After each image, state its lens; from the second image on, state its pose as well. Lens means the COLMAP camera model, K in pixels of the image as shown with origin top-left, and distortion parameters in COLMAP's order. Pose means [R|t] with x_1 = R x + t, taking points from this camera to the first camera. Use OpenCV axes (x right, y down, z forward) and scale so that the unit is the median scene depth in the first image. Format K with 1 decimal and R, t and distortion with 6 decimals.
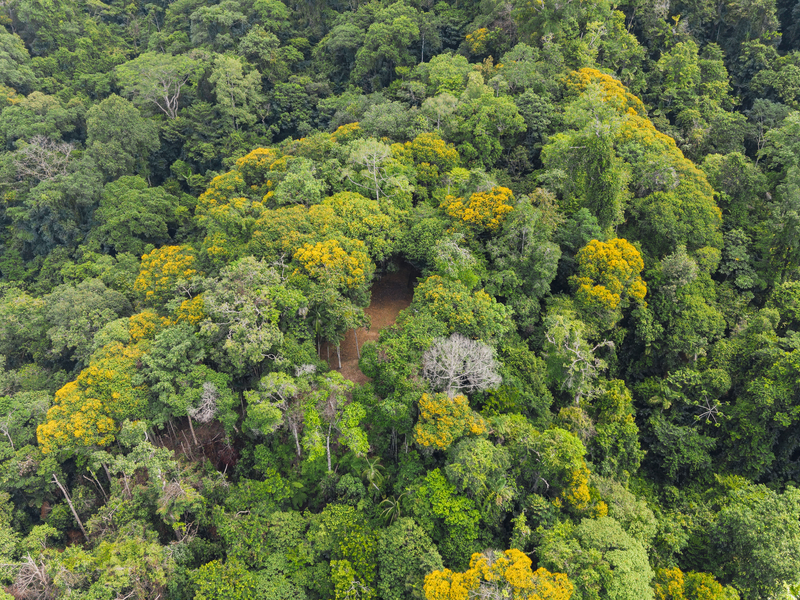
lens RADIAL K [[715.9, 0, 400.0], [0, 715.9, 300.0], [0, 0, 1]] dist [0.012409, -0.077659]
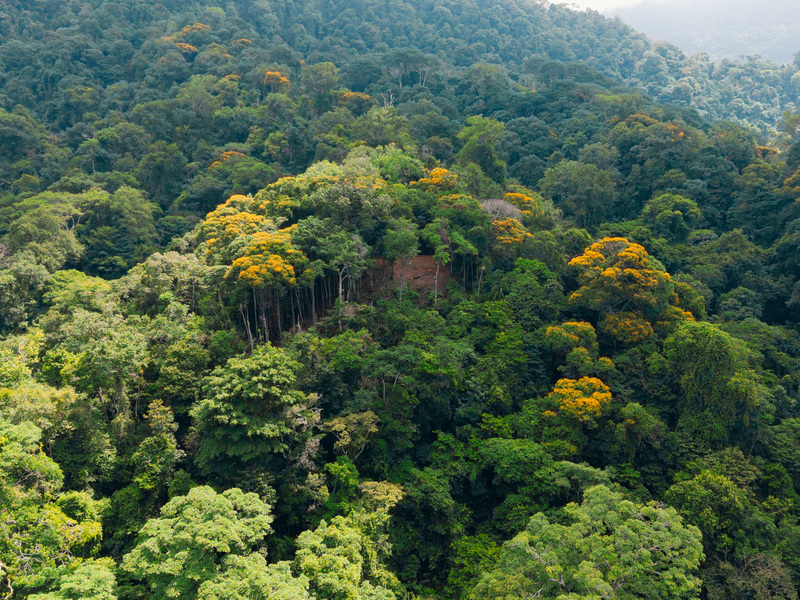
lens RADIAL K [[715.9, 0, 400.0], [0, 715.9, 300.0], [0, 0, 1]] dist [0.012409, -0.077659]
pose [[0.872534, -0.099404, 0.478335, -0.763634], [0.293491, 0.889375, -0.350537, 0.651512], [-0.390574, 0.446242, 0.805183, -0.079800]]
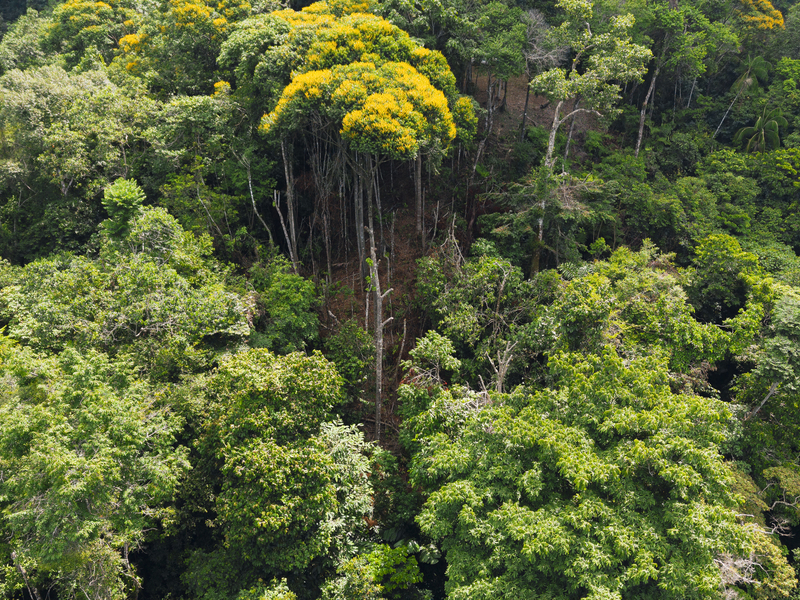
lens RADIAL K [[715.9, 0, 400.0], [0, 715.9, 300.0], [0, 0, 1]] dist [0.012409, -0.077659]
pose [[0.686805, -0.306319, 0.659141, -0.715682], [0.425327, 0.904755, -0.022717, 0.268114], [-0.589402, 0.295953, 0.751676, 0.602770]]
